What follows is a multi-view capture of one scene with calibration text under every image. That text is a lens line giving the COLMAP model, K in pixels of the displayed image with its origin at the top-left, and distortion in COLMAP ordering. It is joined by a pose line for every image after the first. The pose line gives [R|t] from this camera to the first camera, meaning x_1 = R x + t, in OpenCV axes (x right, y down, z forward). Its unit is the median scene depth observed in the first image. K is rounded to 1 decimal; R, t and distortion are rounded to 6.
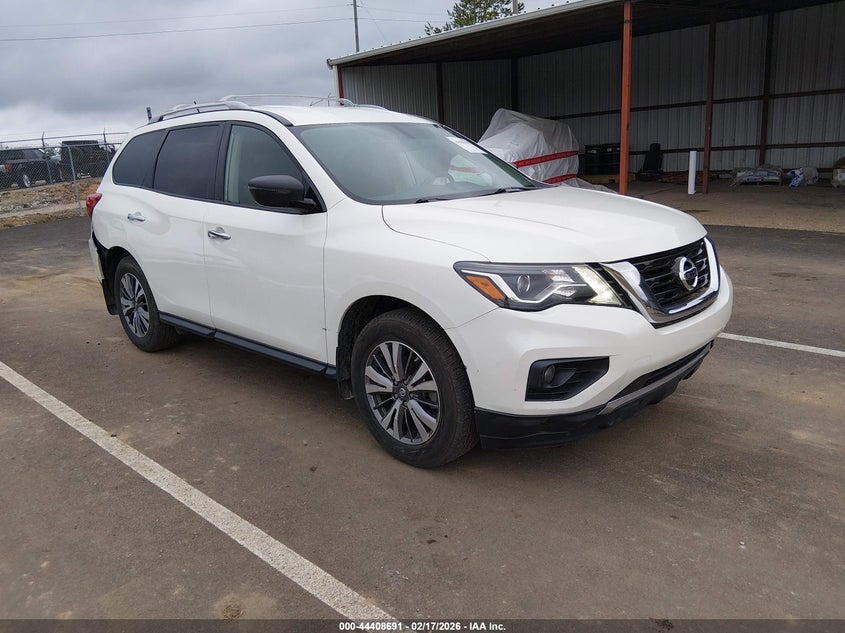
lens RADIAL K [[620.0, 0, 428.0], [0, 620.0, 315.8], [0, 0, 1]] dist [-0.001392, -0.000733]
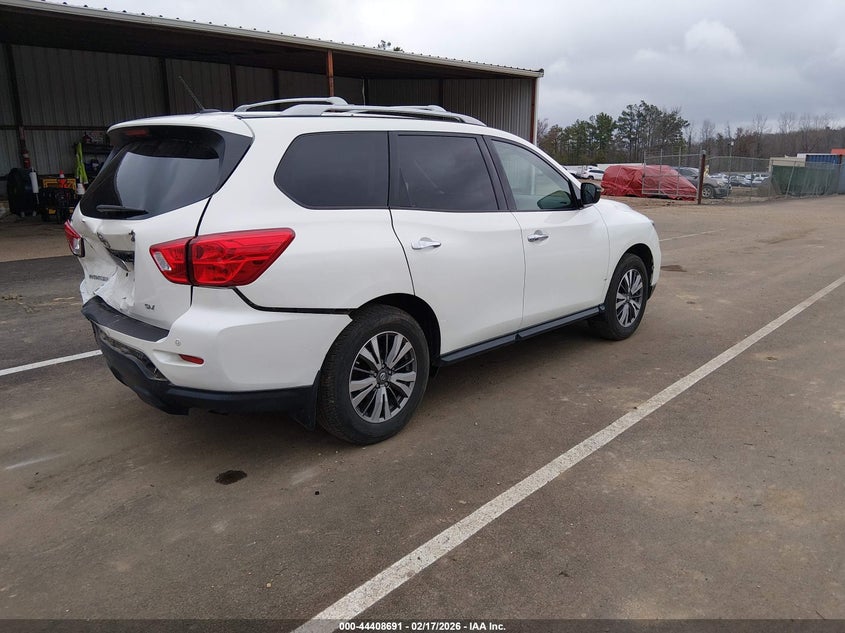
lens RADIAL K [[620.0, 0, 428.0], [0, 620.0, 315.8], [0, 0, 1]] dist [-0.001392, -0.000733]
pose [[0.023661, -0.258829, 0.965633, -1.655230], [0.201228, 0.947367, 0.249003, -0.363087], [-0.979259, 0.188420, 0.074500, 1.287018]]
